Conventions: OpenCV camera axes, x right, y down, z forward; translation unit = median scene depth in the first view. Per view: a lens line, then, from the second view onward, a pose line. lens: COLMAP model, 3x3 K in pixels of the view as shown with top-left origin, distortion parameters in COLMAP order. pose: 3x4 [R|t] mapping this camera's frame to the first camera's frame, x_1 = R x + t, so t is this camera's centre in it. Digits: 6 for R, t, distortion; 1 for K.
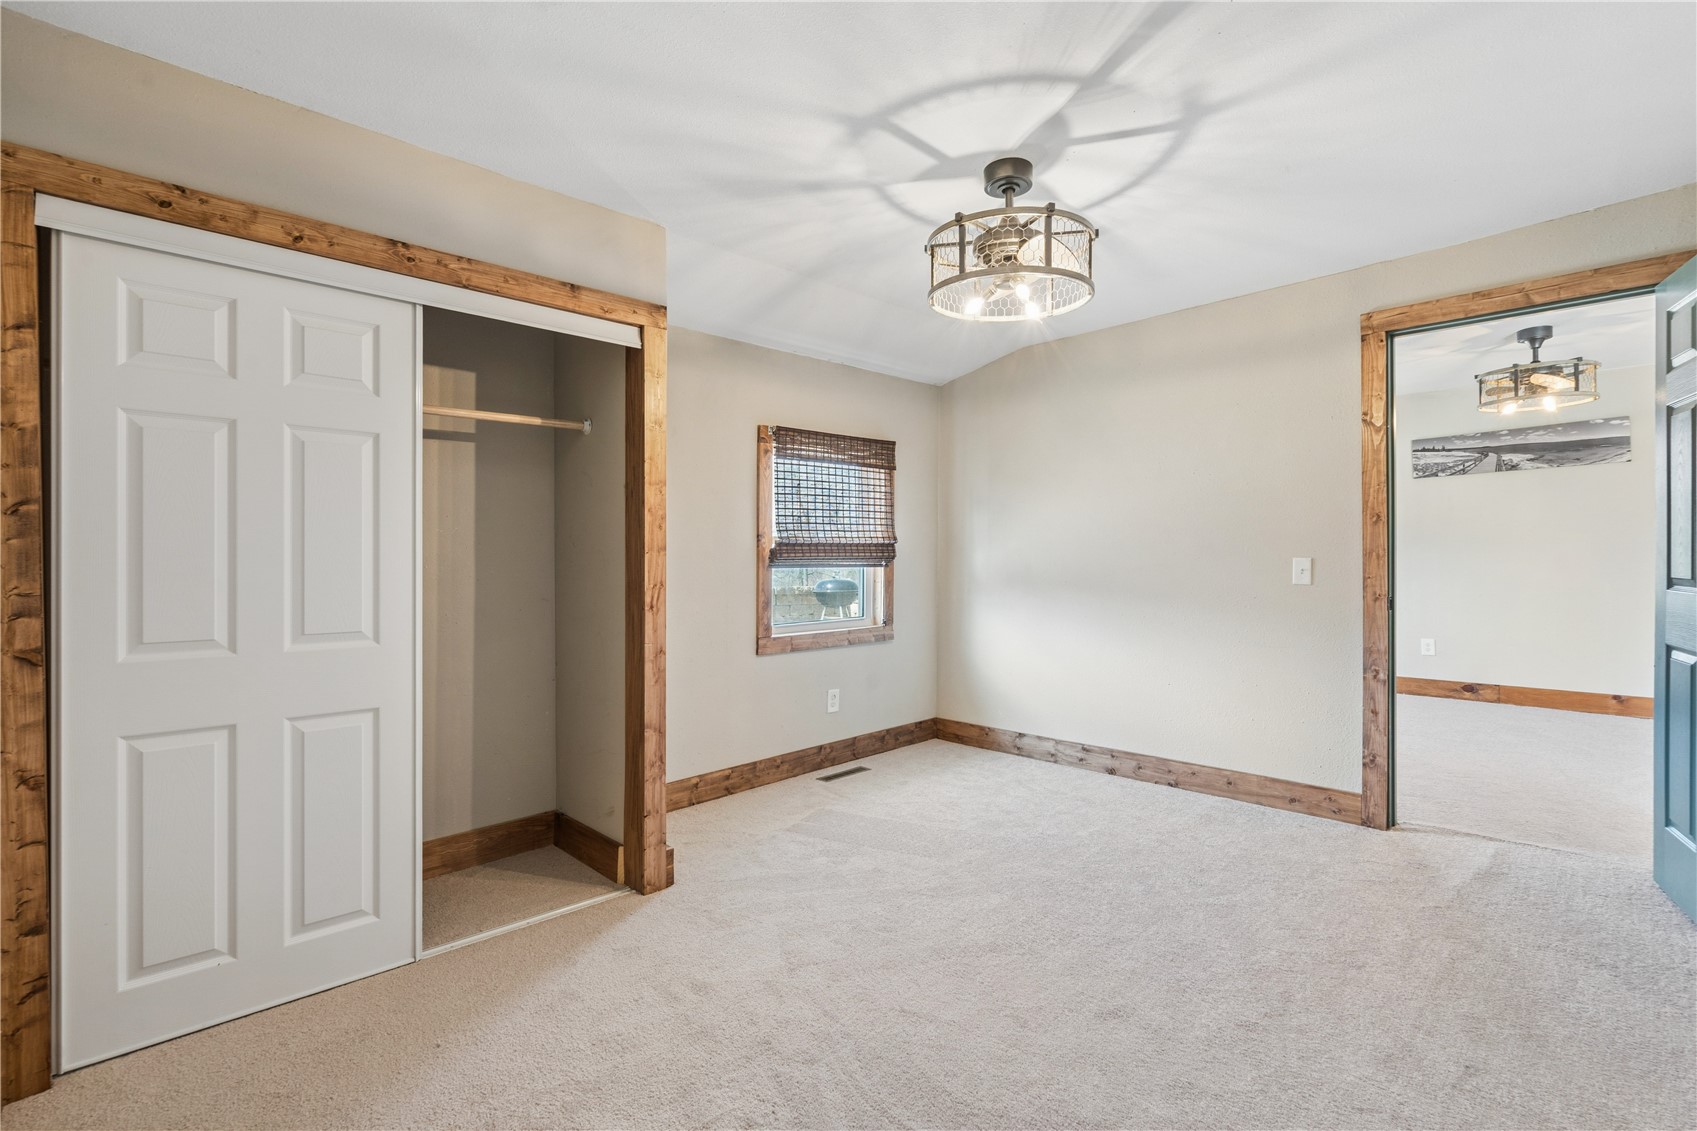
lens RADIAL K [[776.2, 0, 851.6], [0, 776.2, 556.4], [0, 0, 1]] dist [-0.003666, 0.000735]
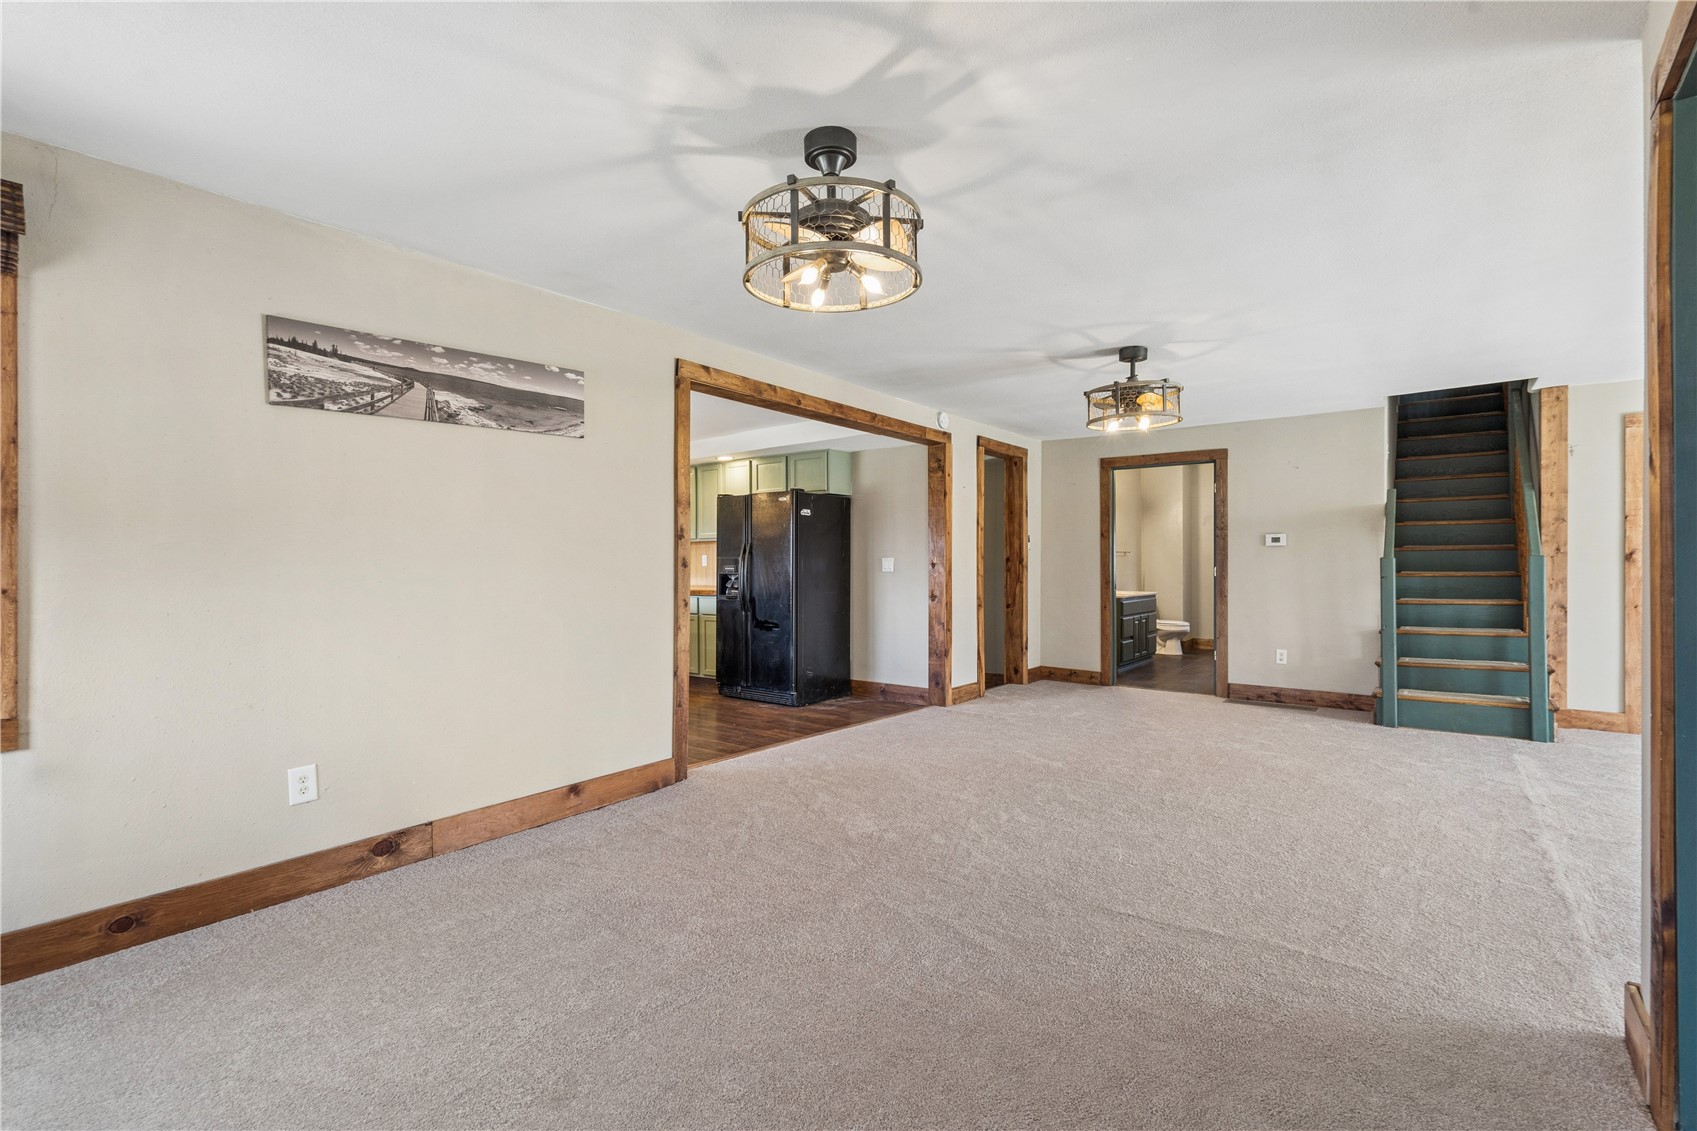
lens RADIAL K [[776.2, 0, 846.1], [0, 776.2, 565.6], [0, 0, 1]] dist [-0.003666, 0.000735]
pose [[-0.131148, 0.003277, 0.991357, 0.262287], [0.012986, 0.999914, -0.001587, -0.005595], [-0.991278, 0.012665, -0.131179, 0.760600]]
